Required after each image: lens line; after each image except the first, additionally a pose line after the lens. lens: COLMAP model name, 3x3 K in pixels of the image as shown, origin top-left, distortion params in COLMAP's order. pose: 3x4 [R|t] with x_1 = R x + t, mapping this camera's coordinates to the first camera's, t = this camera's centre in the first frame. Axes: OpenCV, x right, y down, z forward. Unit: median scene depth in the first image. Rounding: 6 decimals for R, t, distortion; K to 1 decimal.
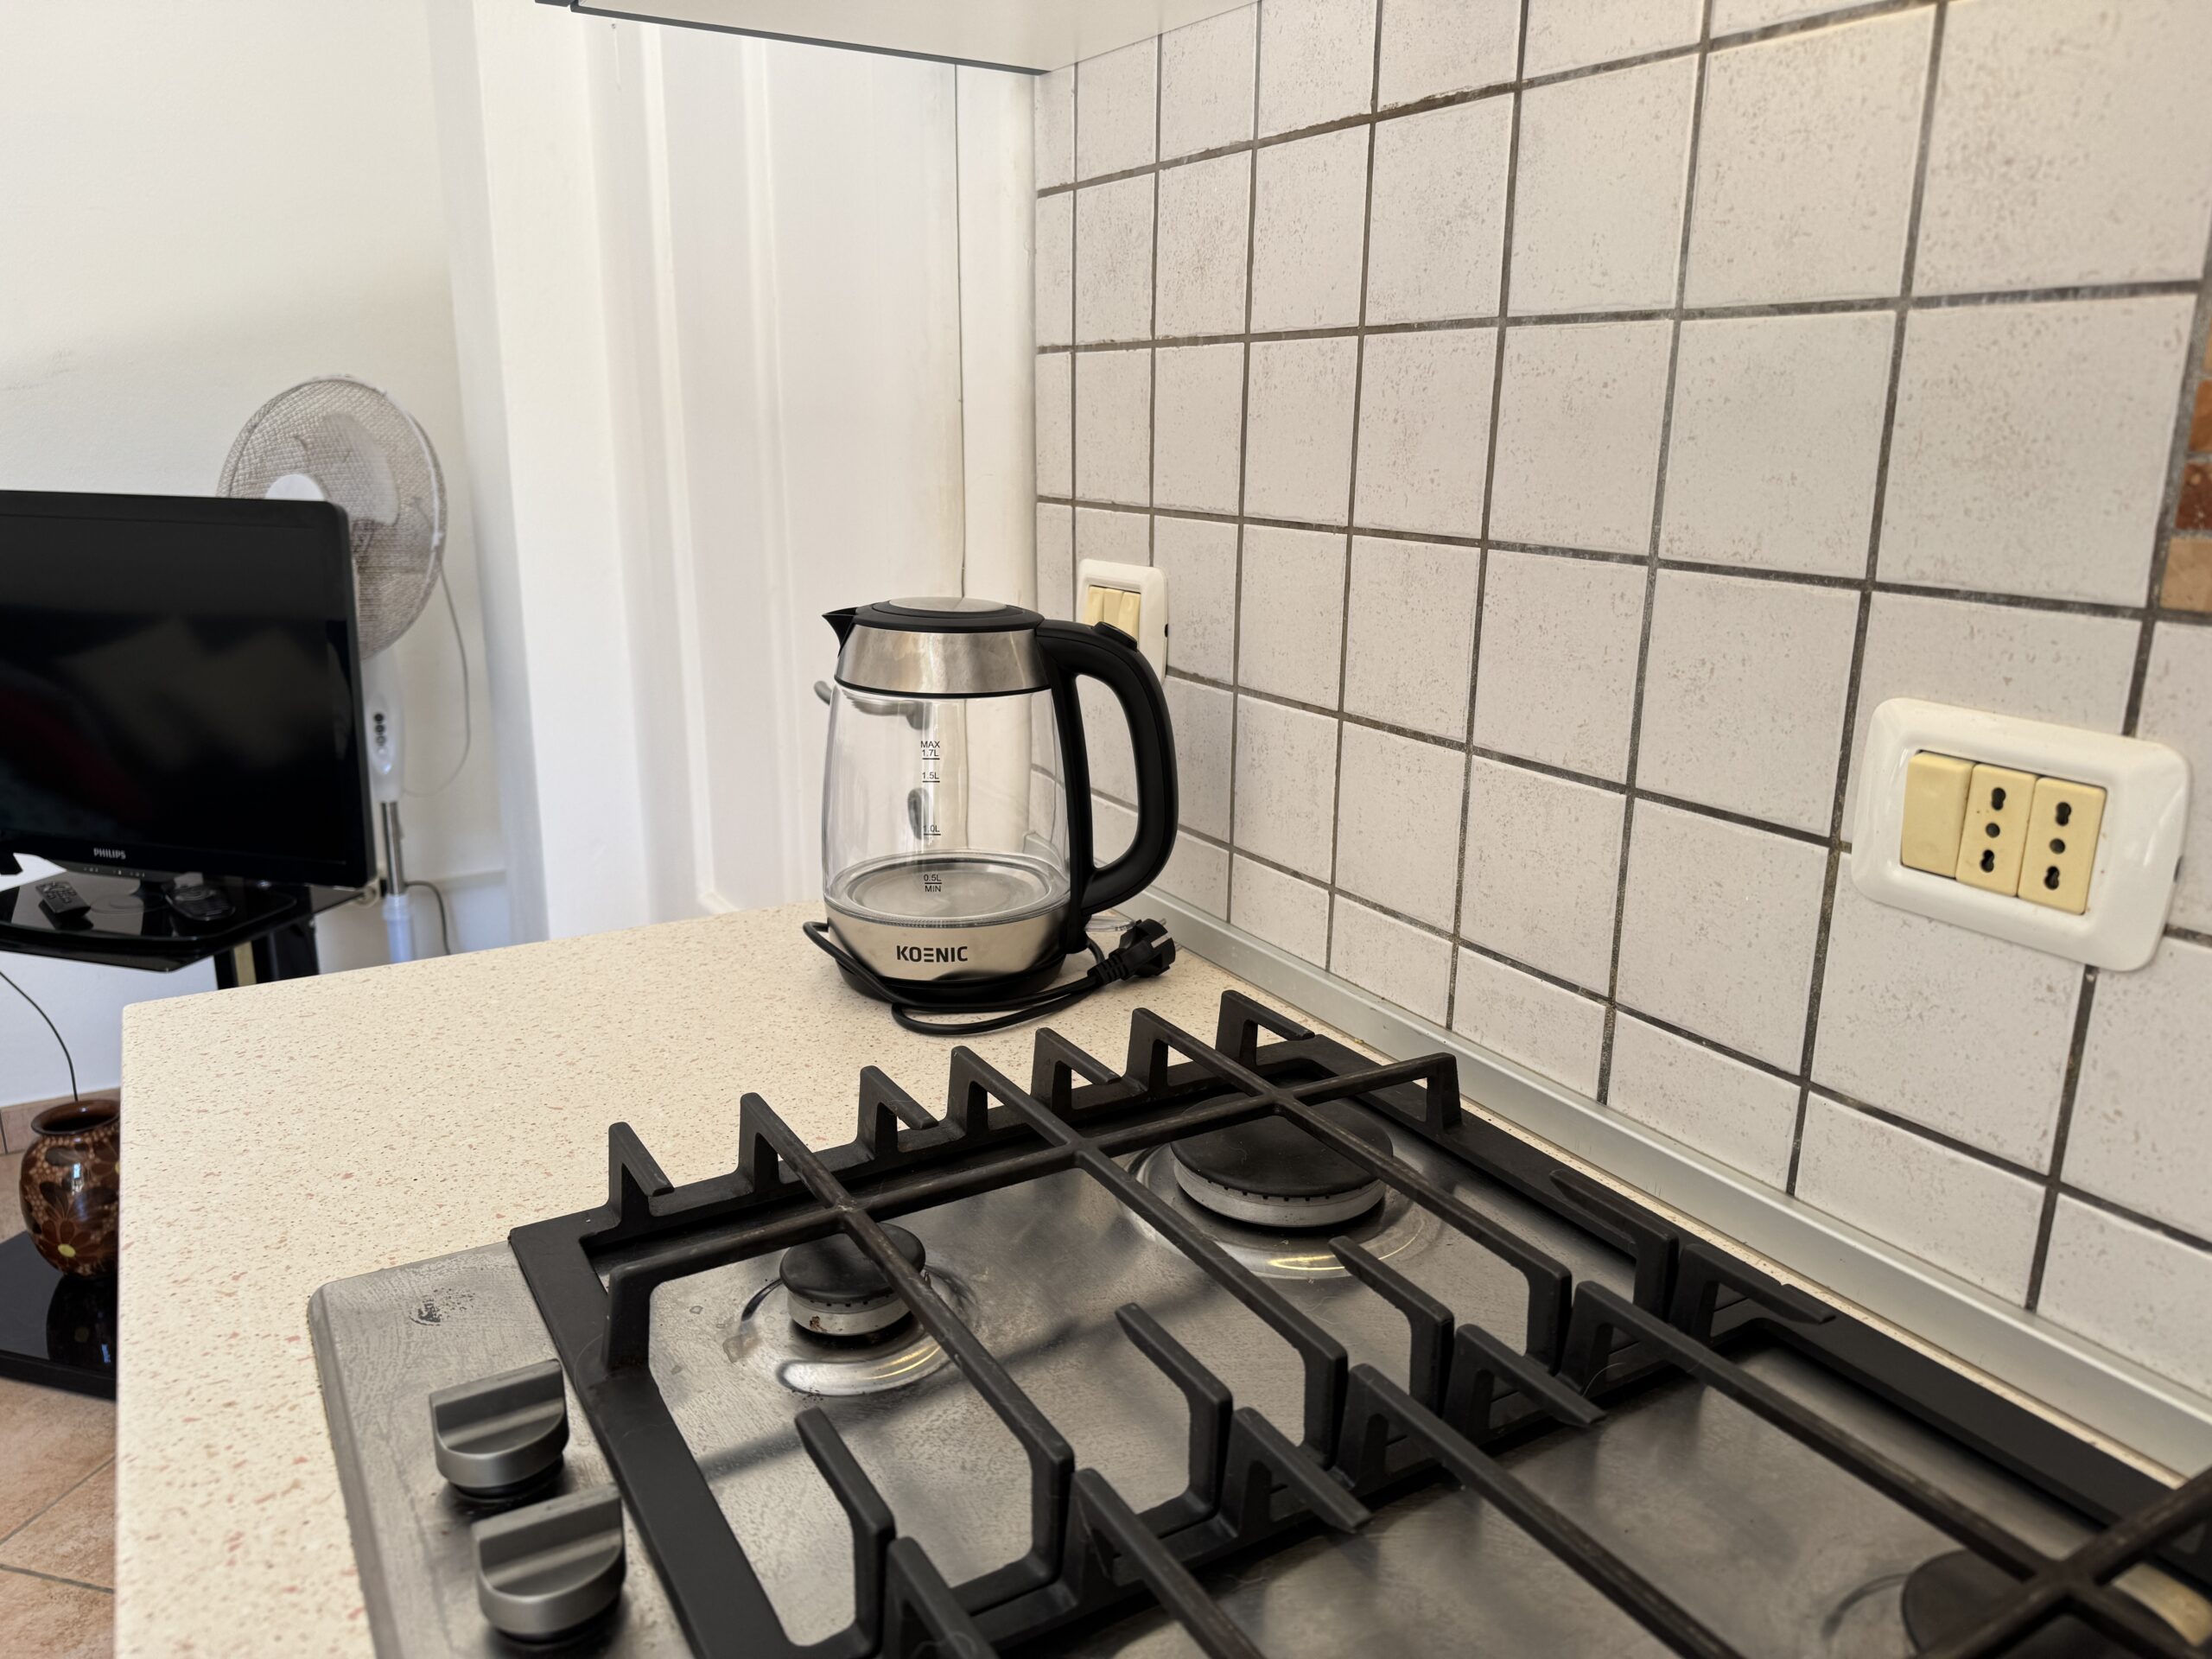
lens RADIAL K [[1540.0, 0, 1111.6], [0, 1540.0, 829.5], [0, 0, 1]] dist [0.156469, -0.311113]
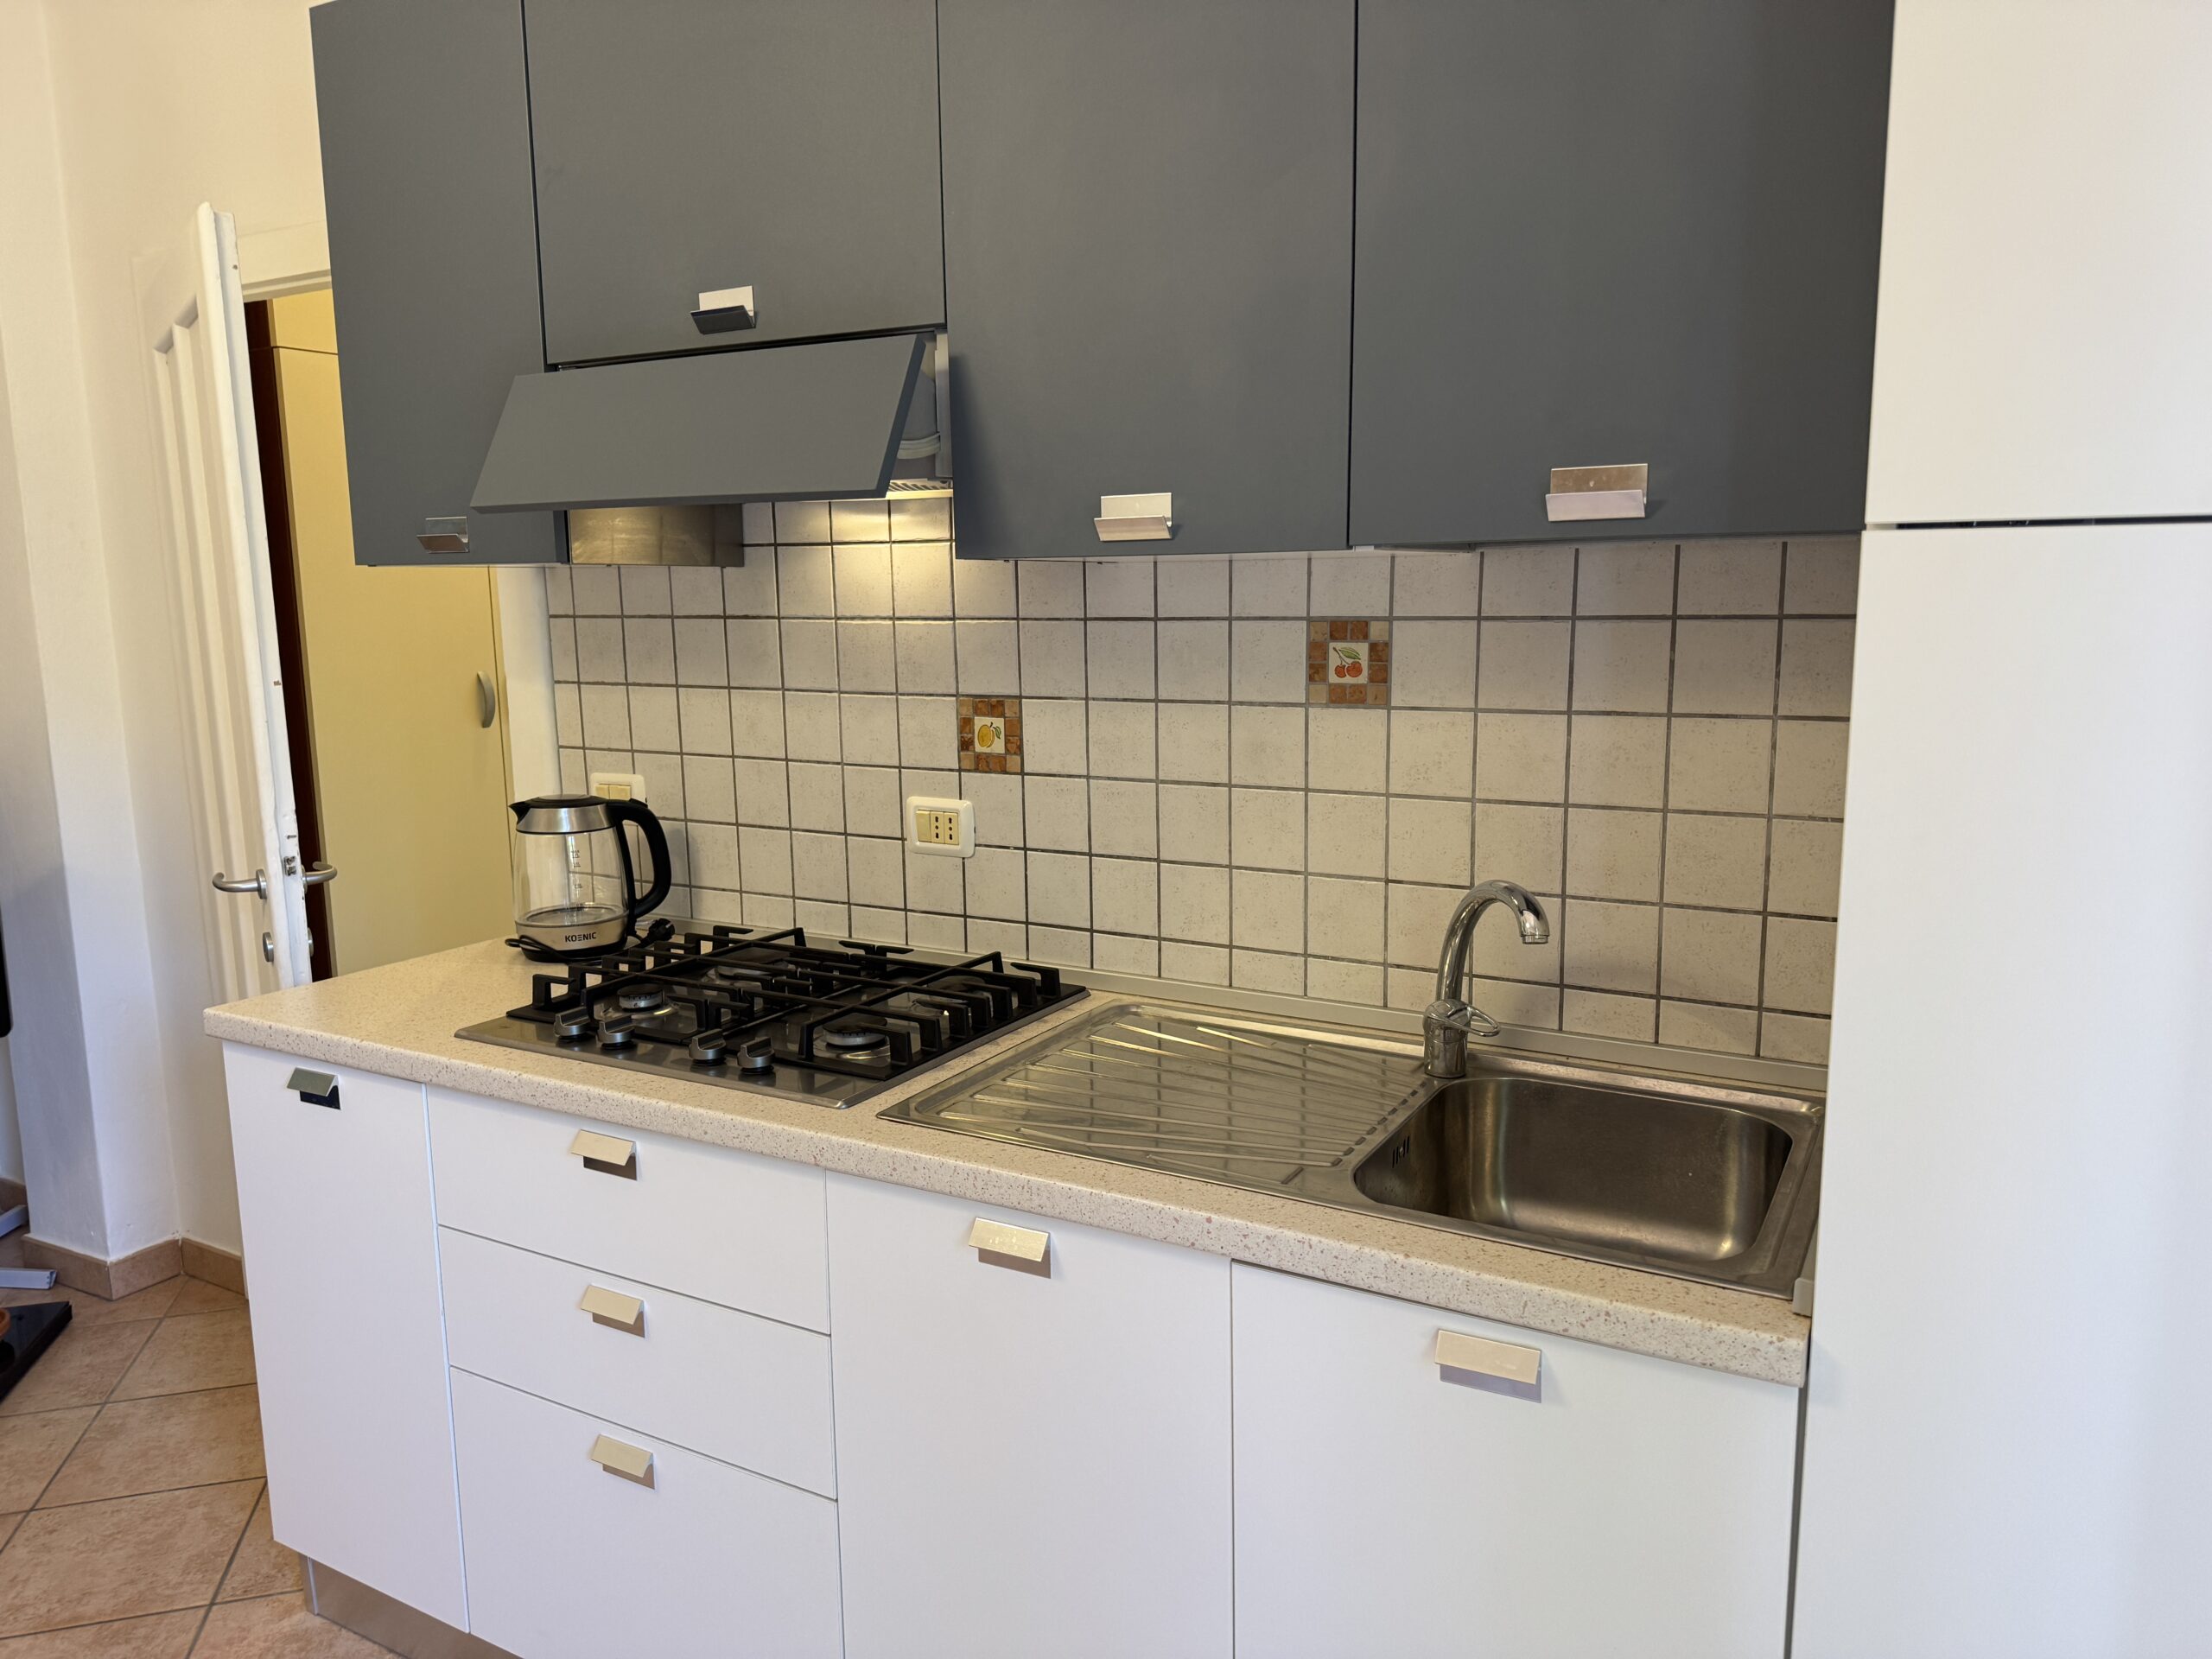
lens RADIAL K [[1540.0, 0, 1111.6], [0, 1540.0, 829.5], [0, 0, 1]] dist [0.156469, -0.311113]
pose [[0.865820, -0.099493, 0.490363, -0.579815], [0.149446, 0.986718, -0.063671, 0.192476], [-0.477515, 0.128410, 0.869189, -1.559827]]
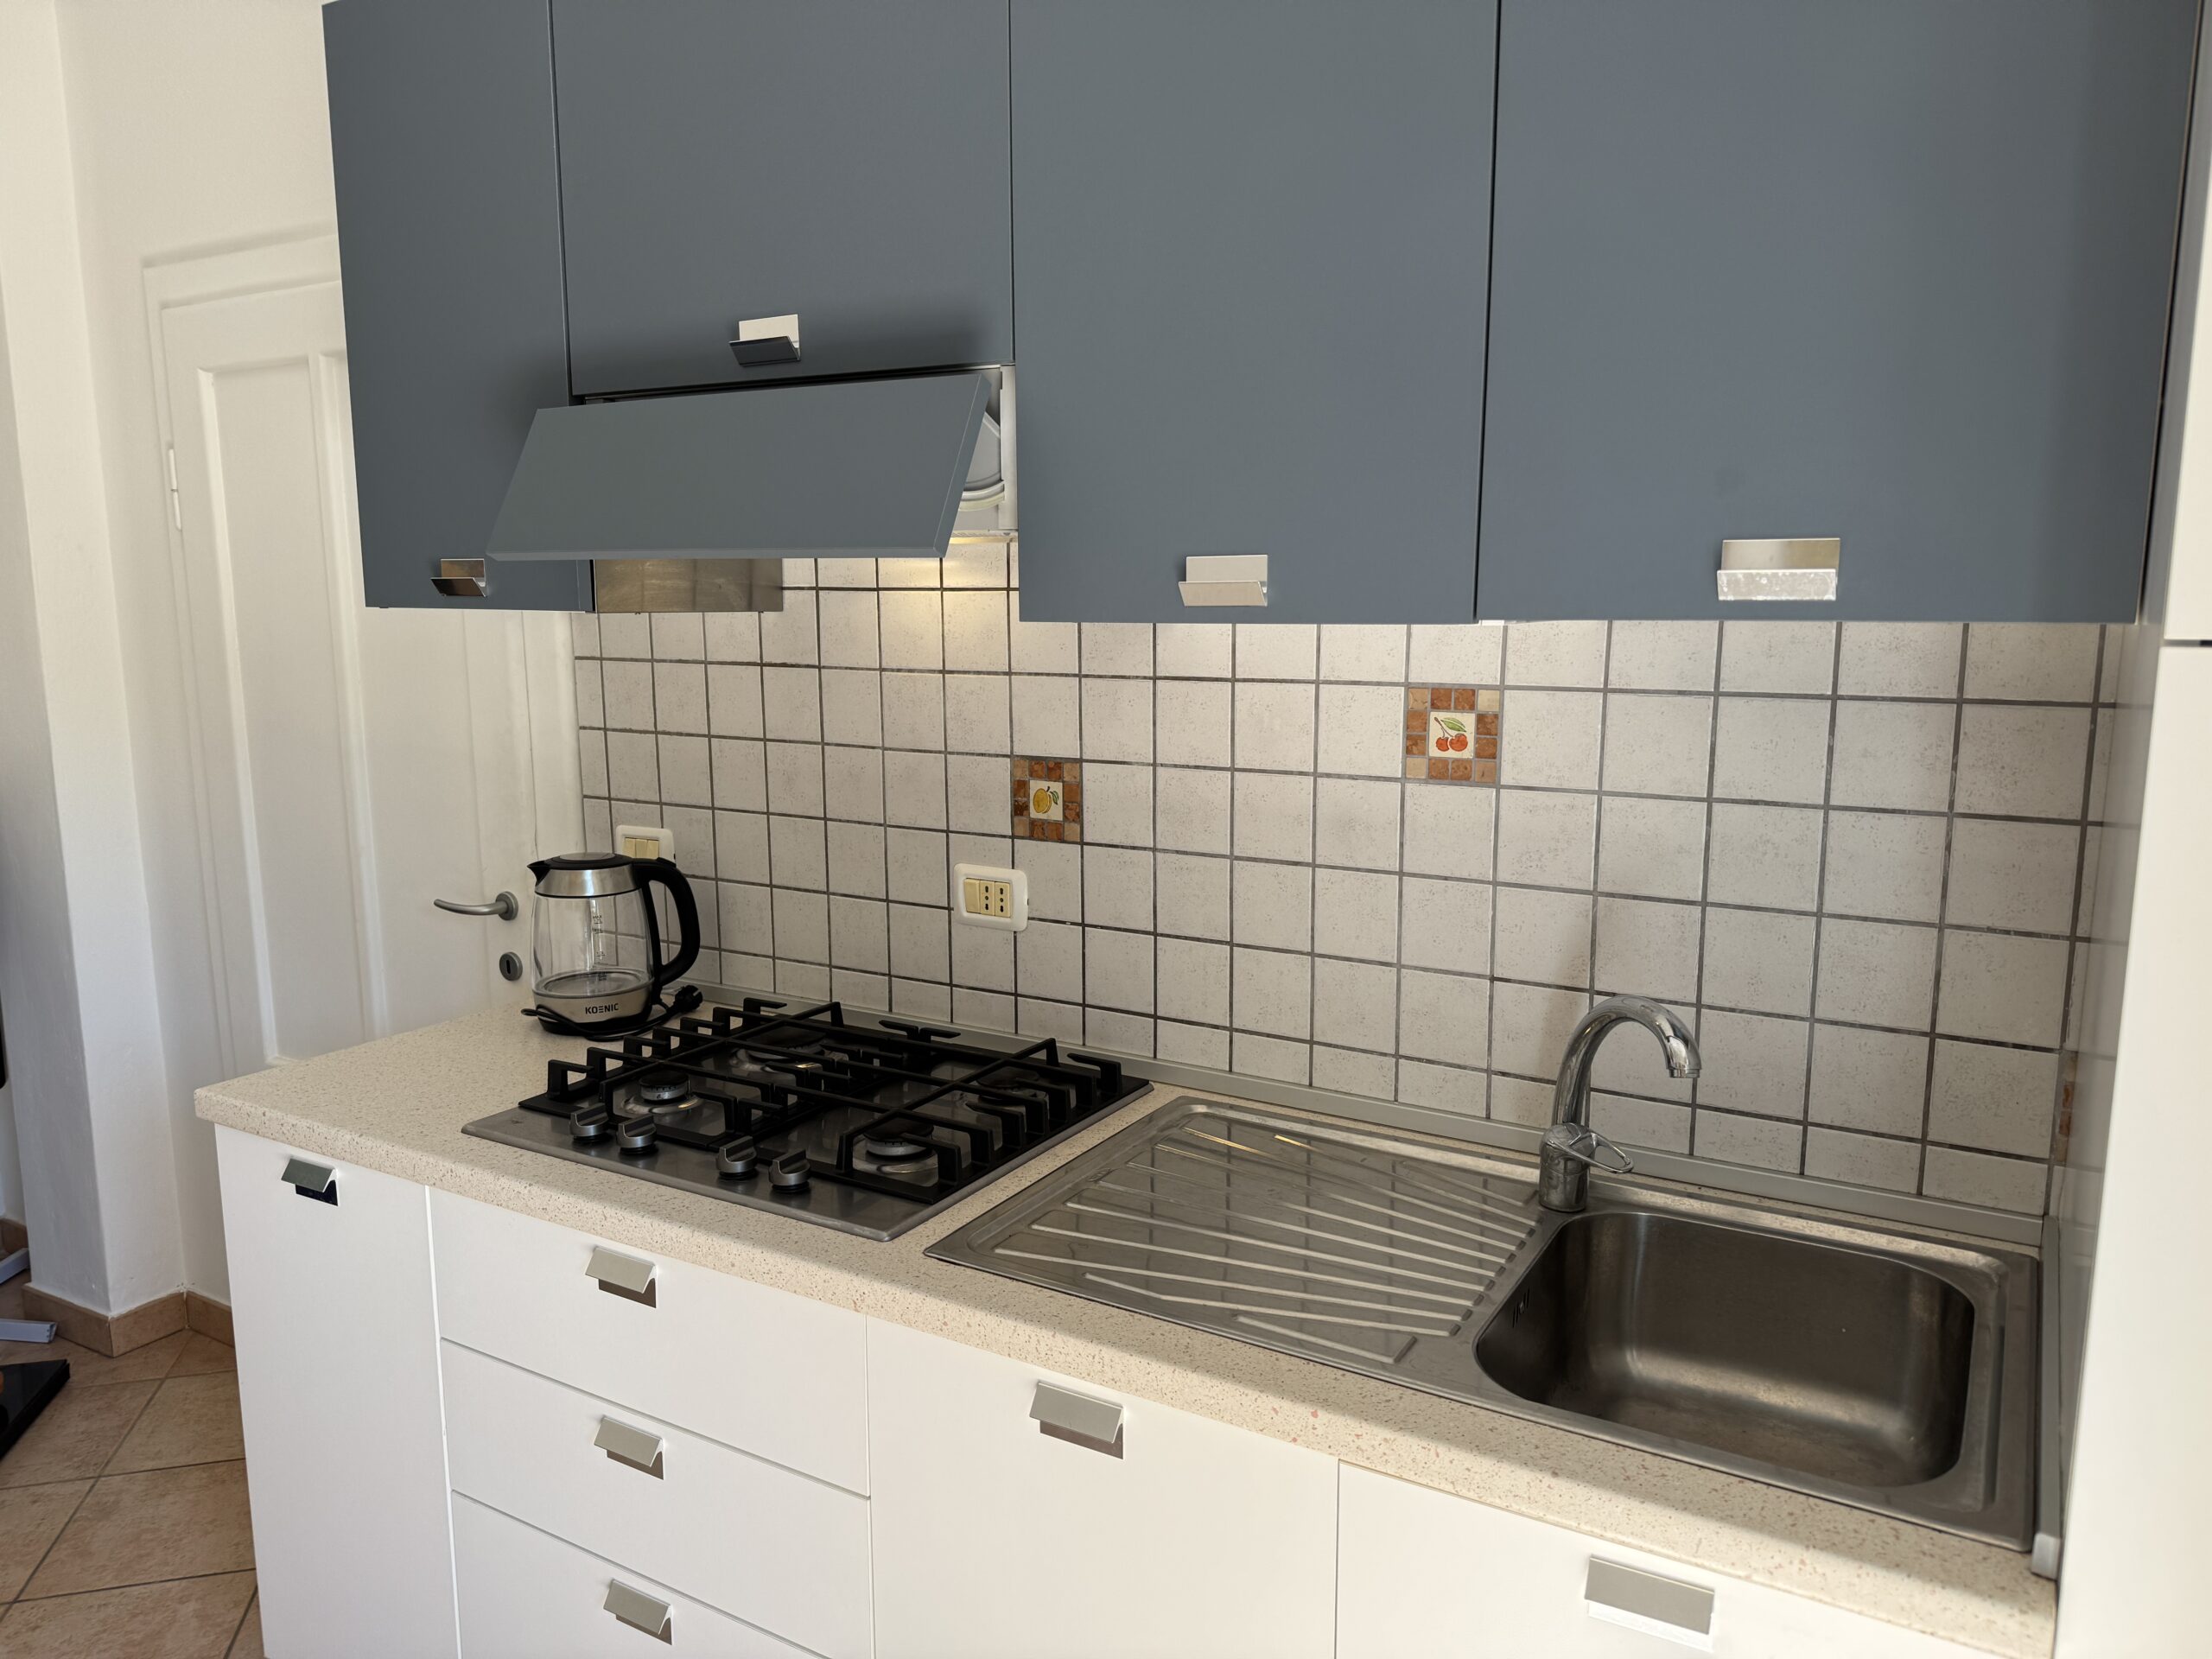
lens RADIAL K [[1530.6, 0, 1109.8], [0, 1530.6, 834.6], [0, 0, 1]] dist [0.140457, -0.271681]
pose [[0.875614, -0.088088, 0.474912, -0.518541], [0.135302, 0.988598, -0.066093, 0.077414], [-0.463675, 0.122128, 0.877548, -1.365561]]
